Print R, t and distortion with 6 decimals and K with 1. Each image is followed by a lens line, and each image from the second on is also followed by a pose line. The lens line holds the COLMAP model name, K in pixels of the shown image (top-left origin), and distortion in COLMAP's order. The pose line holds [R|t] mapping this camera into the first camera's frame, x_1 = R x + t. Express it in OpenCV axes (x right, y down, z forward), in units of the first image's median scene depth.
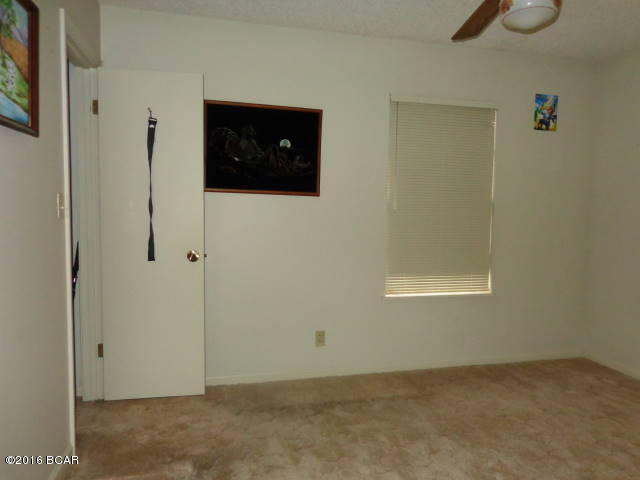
lens RADIAL K [[454.5, 0, 321.3], [0, 454.5, 238.8], [0, 0, 1]] dist [0.004338, 0.008087]
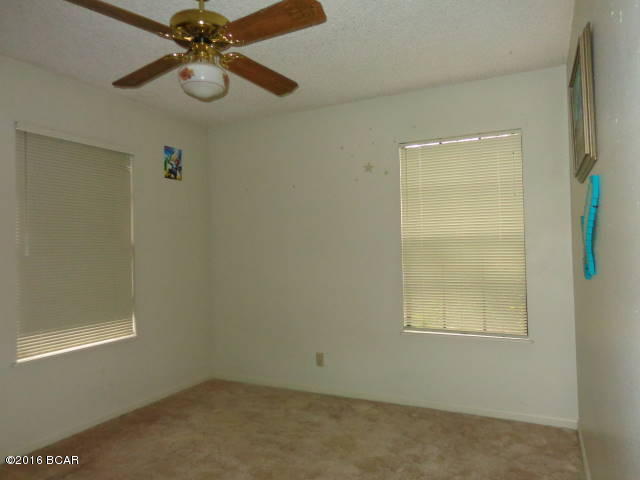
lens RADIAL K [[454.5, 0, 321.3], [0, 454.5, 238.8], [0, 0, 1]] dist [0.004338, 0.008087]
pose [[0.647631, -0.012778, 0.761847, -0.128988], [0.078932, 0.995605, -0.050399, -0.010448], [-0.757855, 0.092774, 0.645793, 0.028801]]
